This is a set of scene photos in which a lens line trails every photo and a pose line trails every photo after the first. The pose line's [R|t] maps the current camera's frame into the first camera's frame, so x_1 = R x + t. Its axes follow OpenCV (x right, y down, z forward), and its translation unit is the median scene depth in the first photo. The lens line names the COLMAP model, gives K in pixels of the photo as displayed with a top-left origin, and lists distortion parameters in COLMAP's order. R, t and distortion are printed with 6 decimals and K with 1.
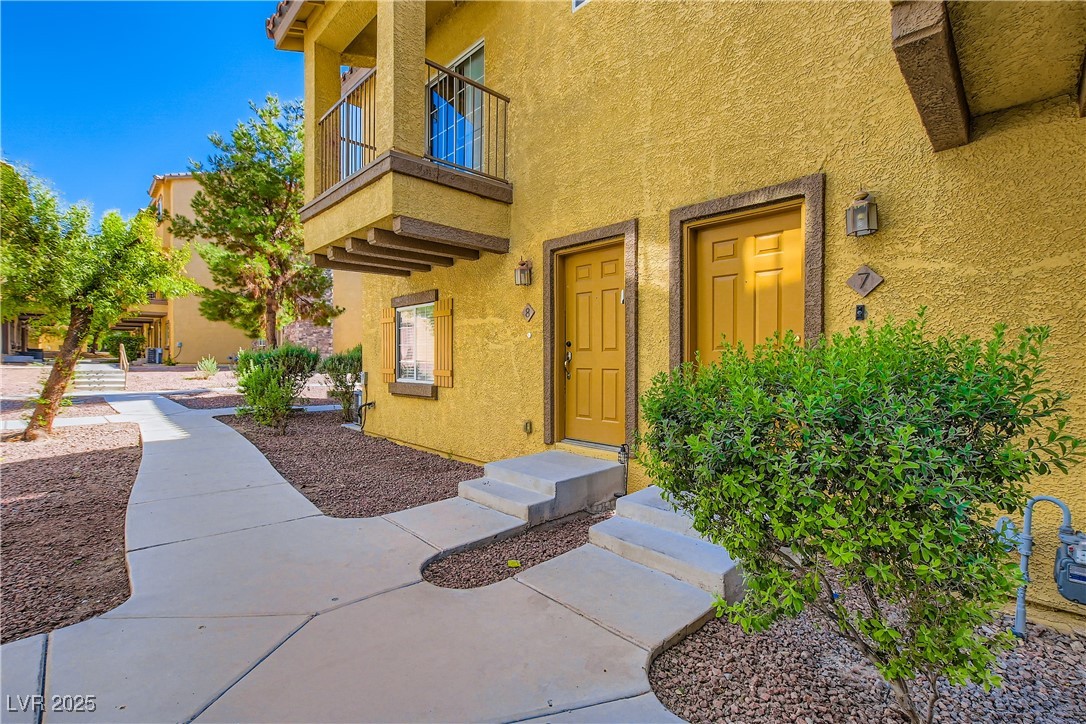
lens RADIAL K [[472.0, 0, 549.5], [0, 472.0, 367.2], [0, 0, 1]] dist [-0.001533, 0.000933]
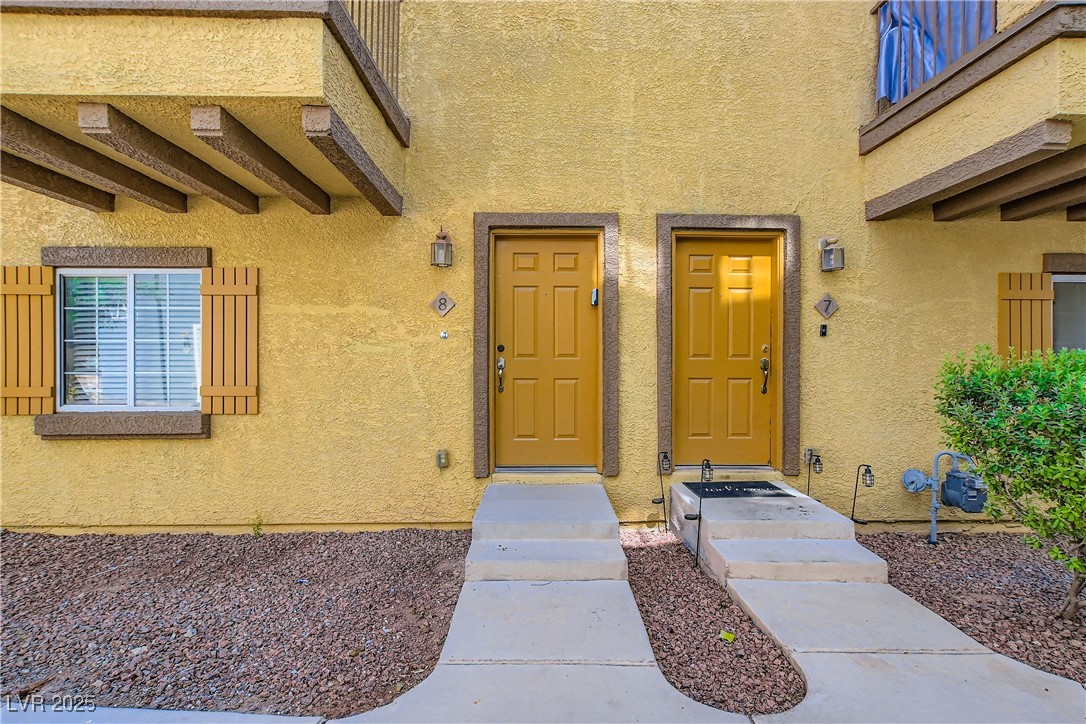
lens RADIAL K [[437.3, 0, 540.7], [0, 437.3, 369.2], [0, 0, 1]] dist [-0.000908, 0.000208]
pose [[0.694923, -0.008823, 0.719030, -0.455021], [0.014455, 0.999894, -0.001700, -0.011389], [-0.718939, 0.011575, 0.694977, 0.444778]]
